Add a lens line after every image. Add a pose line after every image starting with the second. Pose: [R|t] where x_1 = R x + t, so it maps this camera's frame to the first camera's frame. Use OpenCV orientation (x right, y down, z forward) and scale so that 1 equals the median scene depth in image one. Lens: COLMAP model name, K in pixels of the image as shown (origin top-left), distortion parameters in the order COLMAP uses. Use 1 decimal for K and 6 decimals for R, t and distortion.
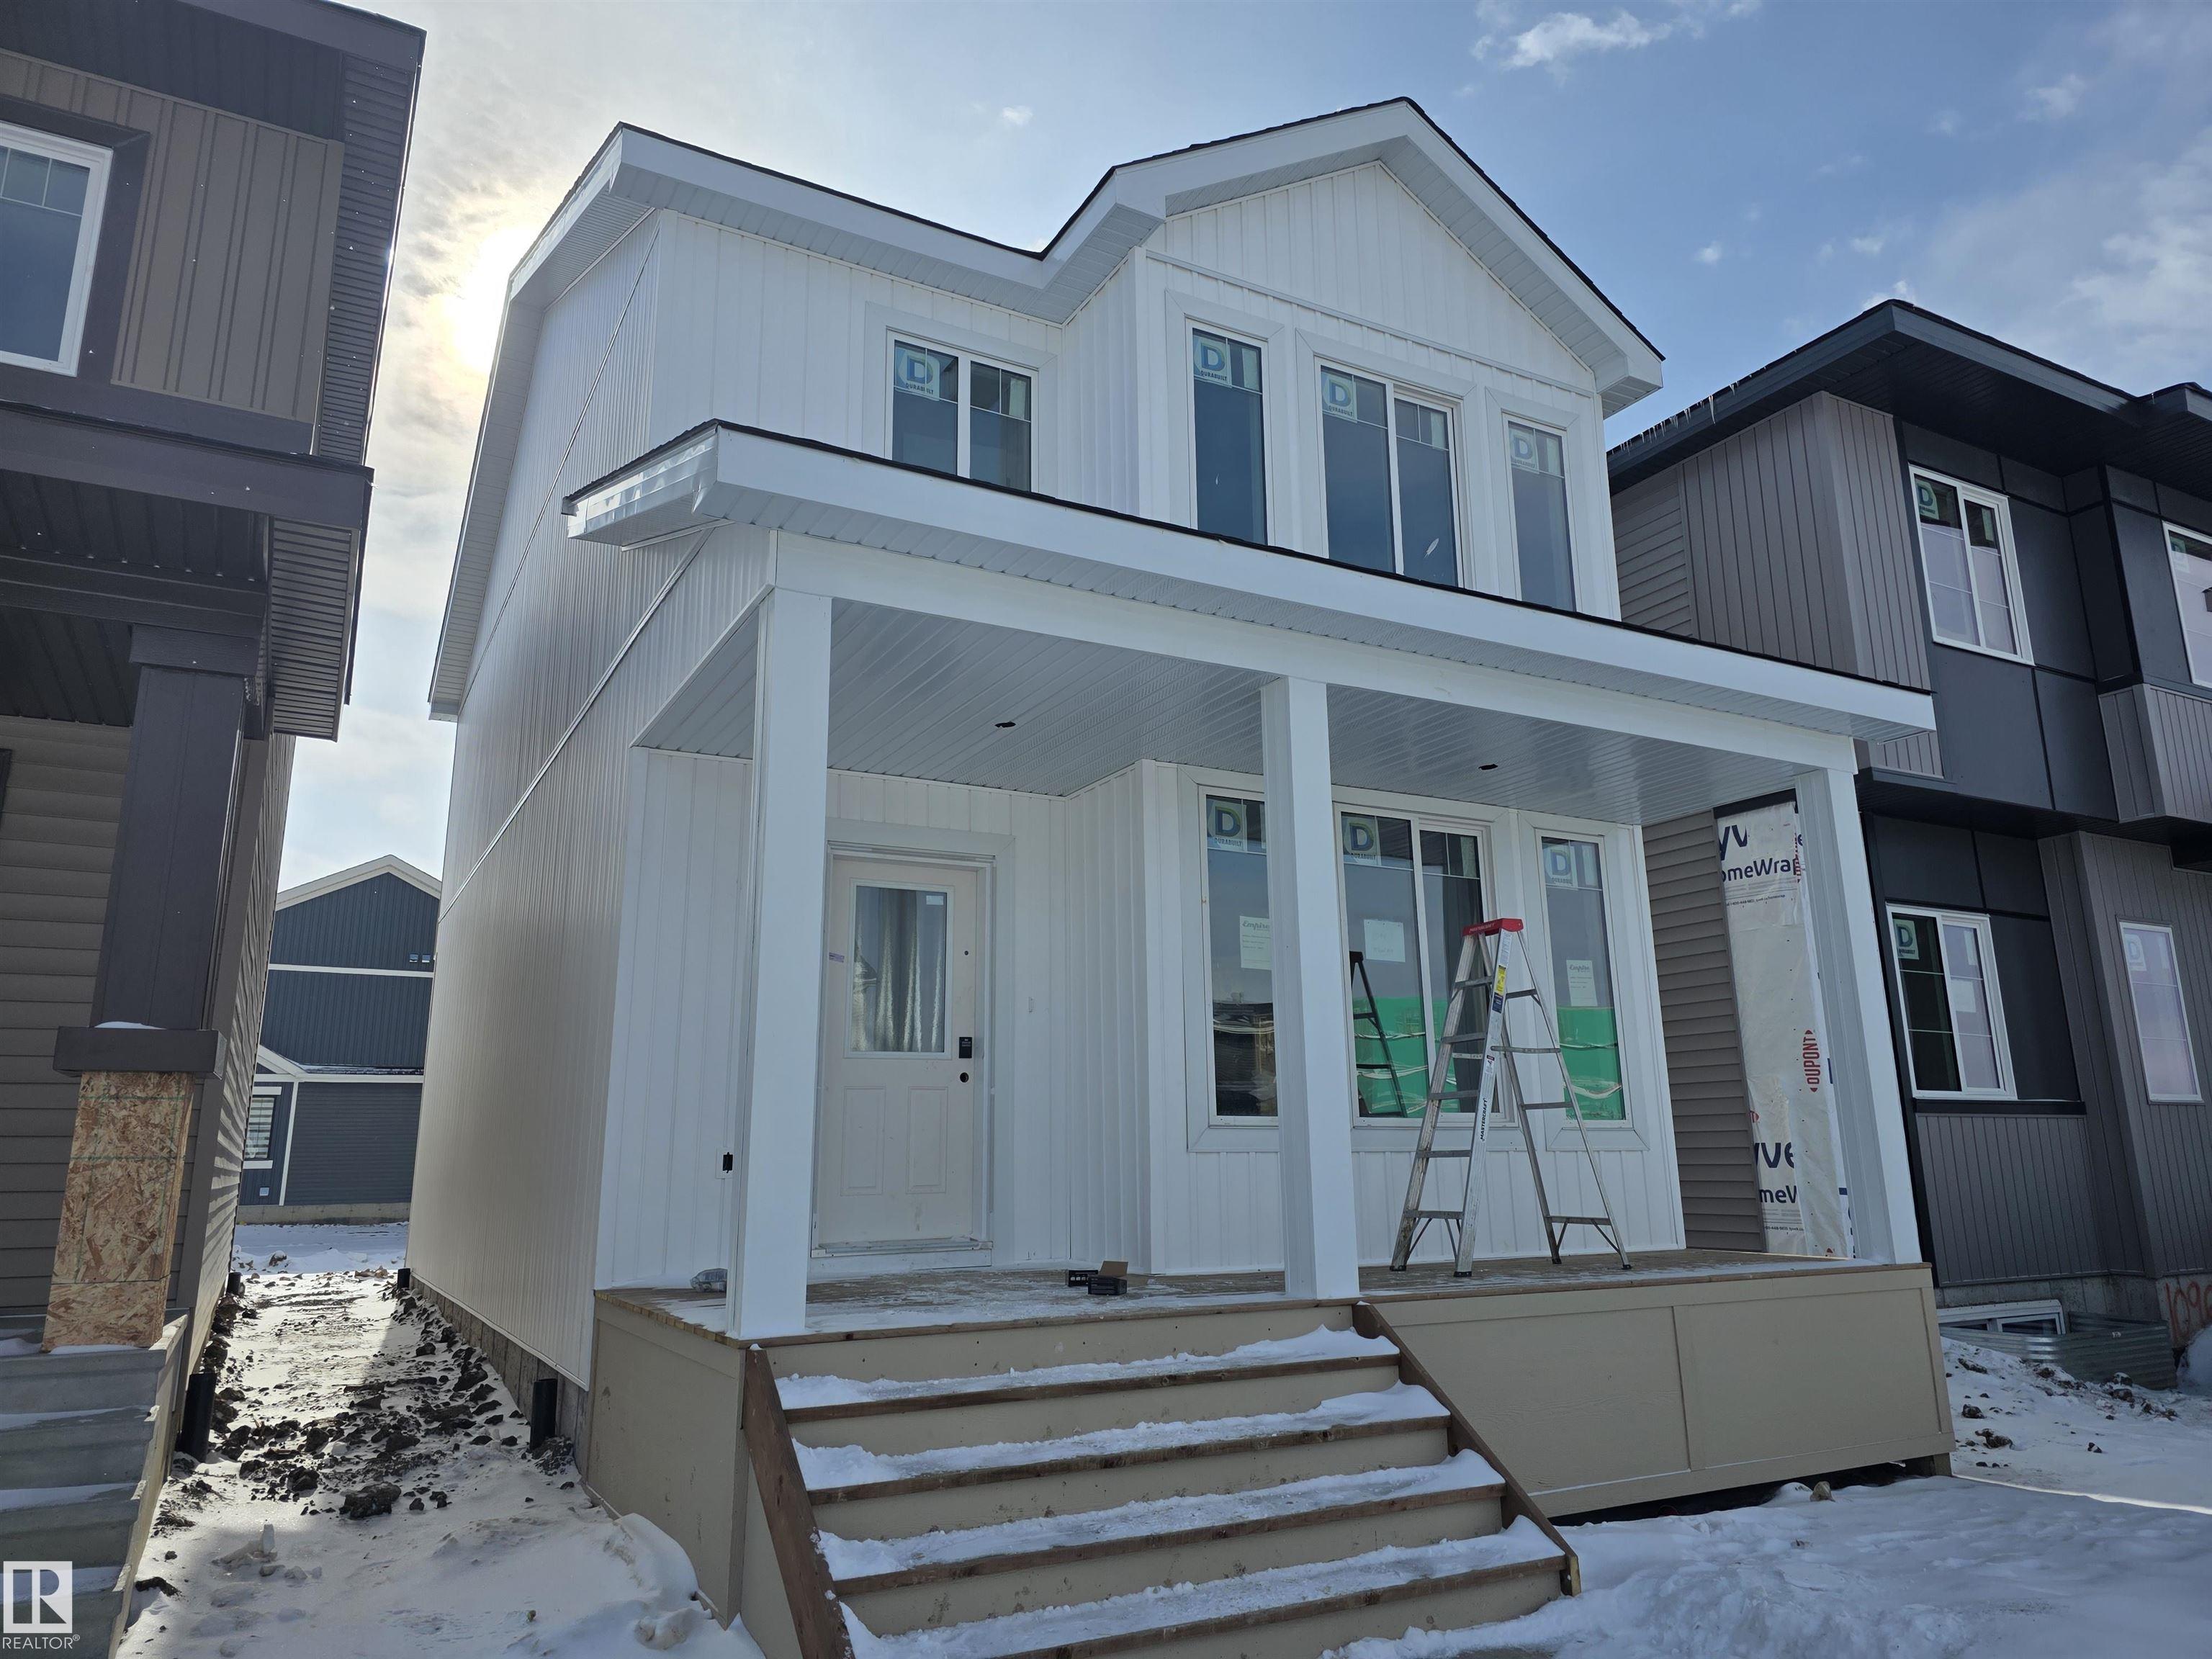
lens RADIAL K [[1462.8, 0, 1109.5], [0, 1462.8, 787.4], [0, 0, 1]] dist [0.073809, -0.067197]
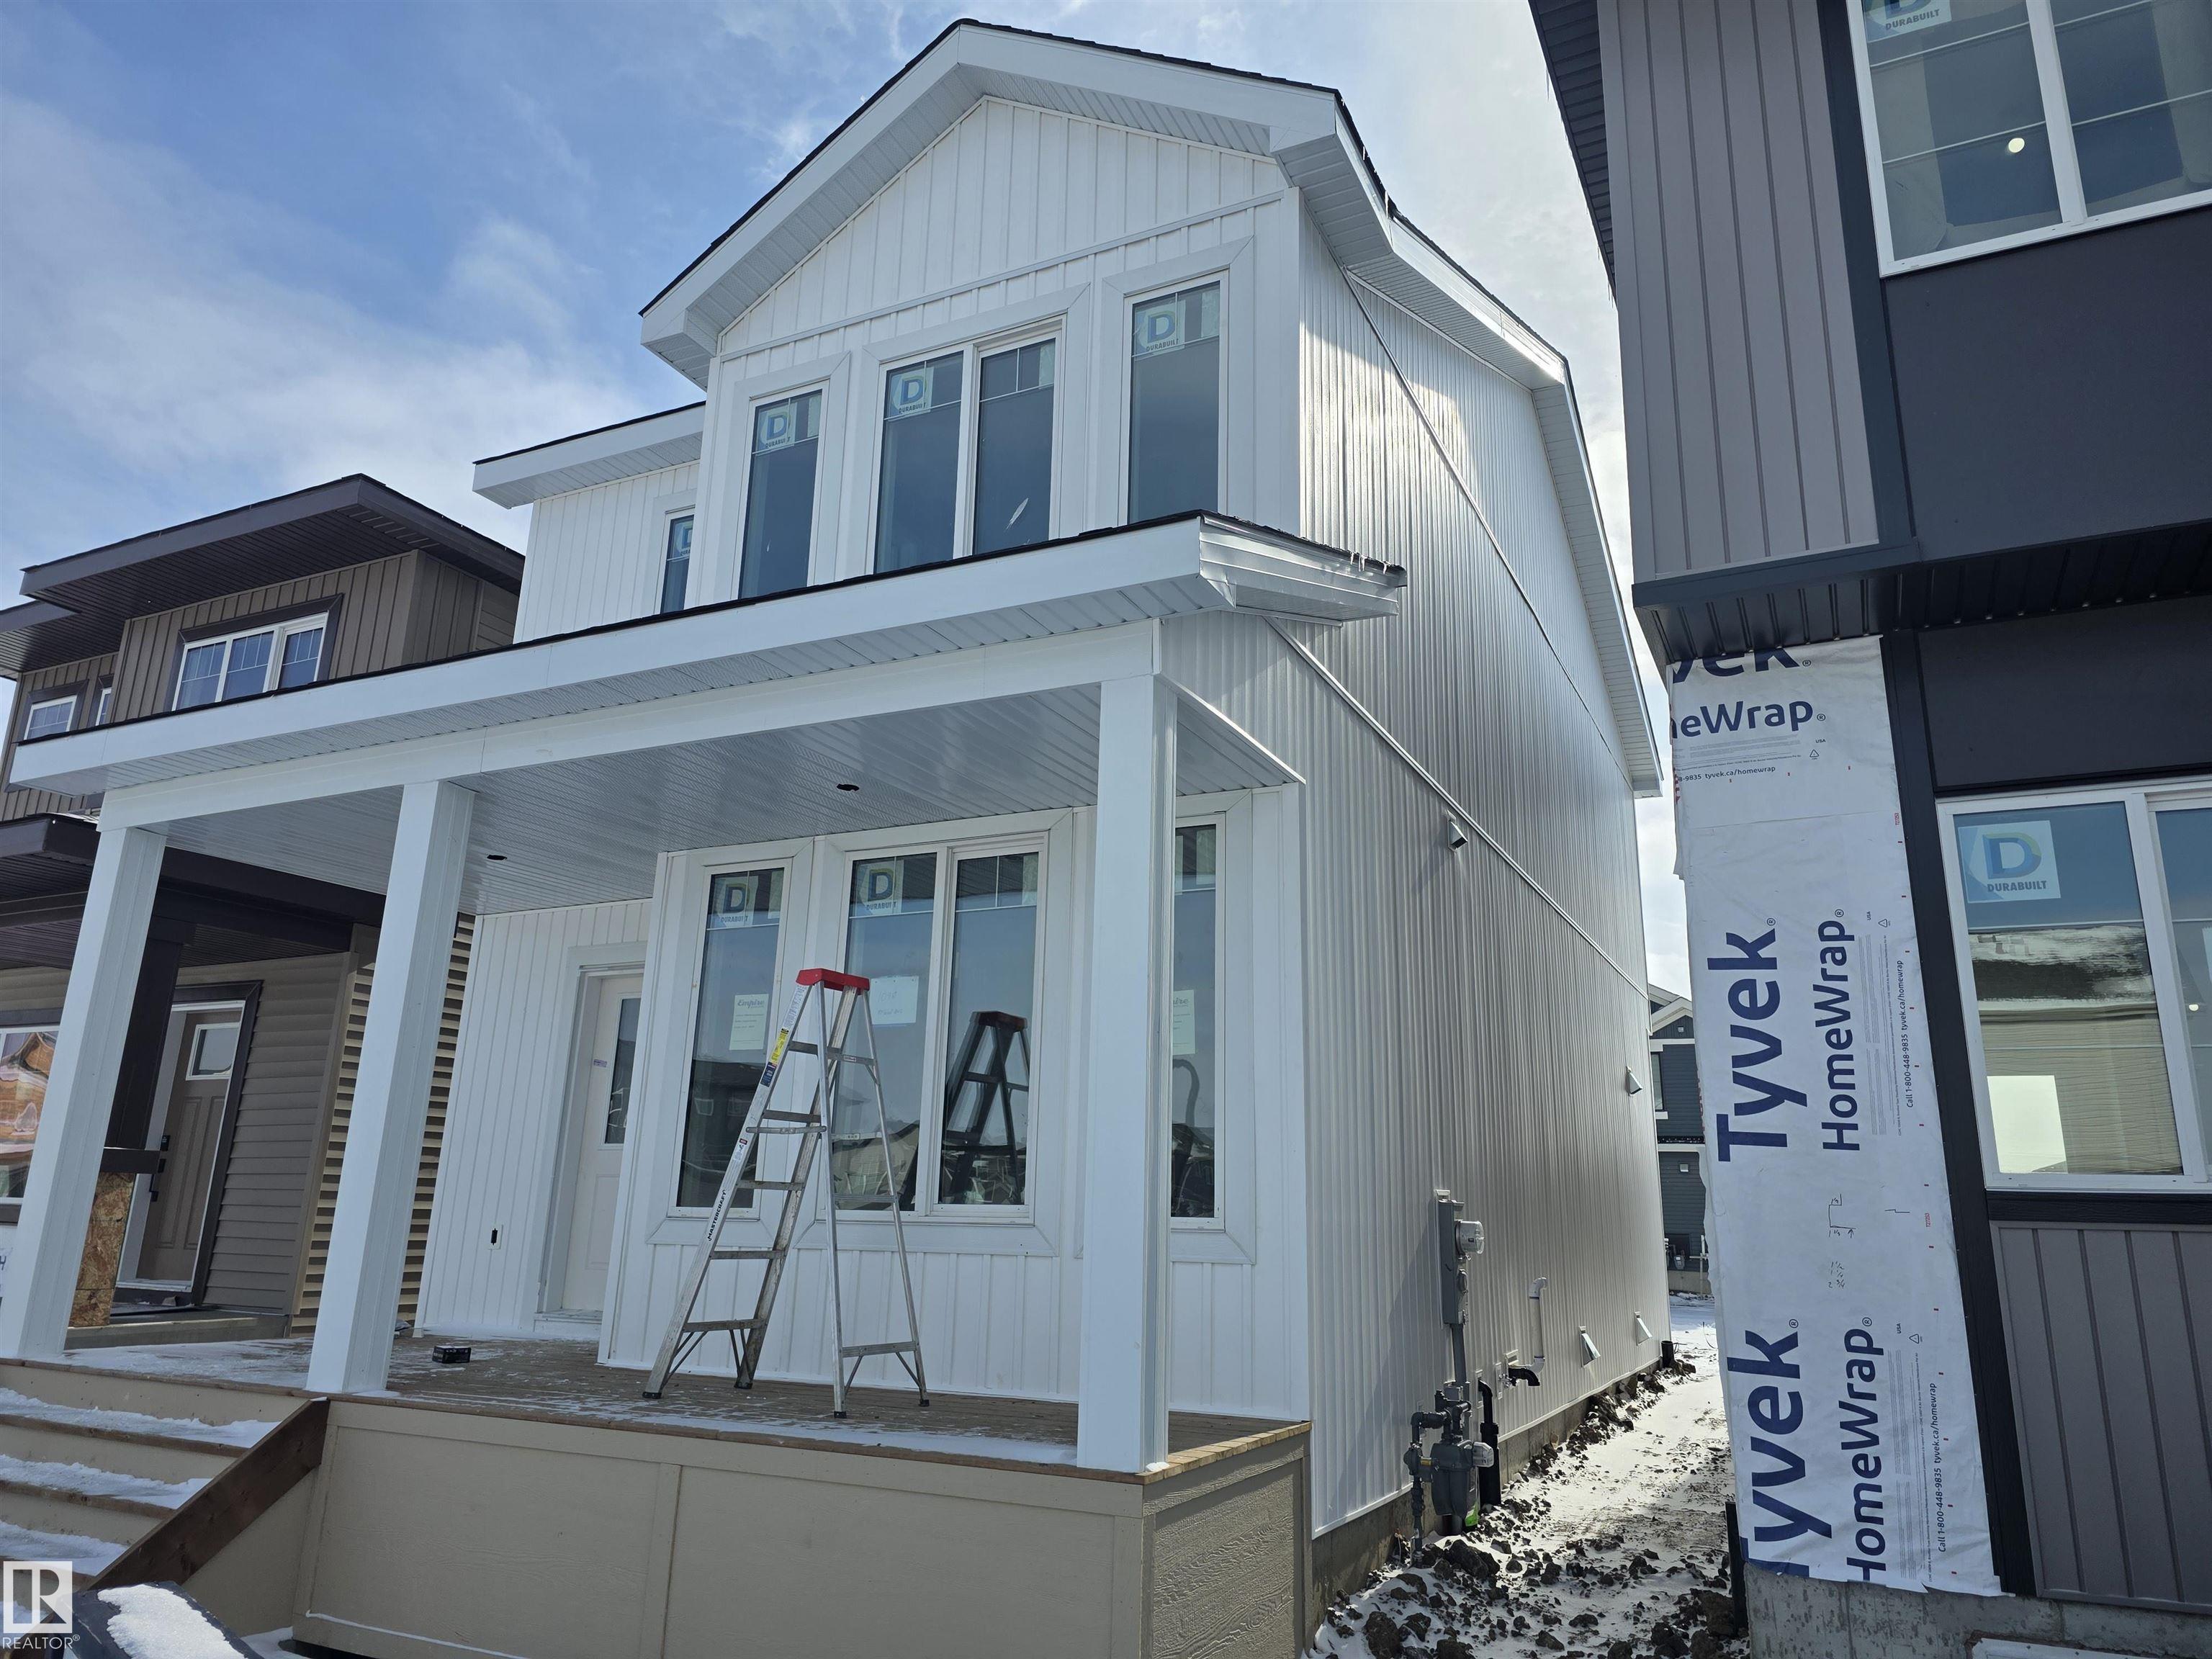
lens RADIAL K [[1497.4, 0, 1114.7], [0, 1497.4, 783.5], [0, 0, 1]] dist [0.076412, -0.070968]
pose [[0.562508, -0.207290, -0.800385, 0.961962], [0.168274, 0.976502, -0.134639, 0.117302], [0.809487, -0.058949, 0.584171, 0.581910]]
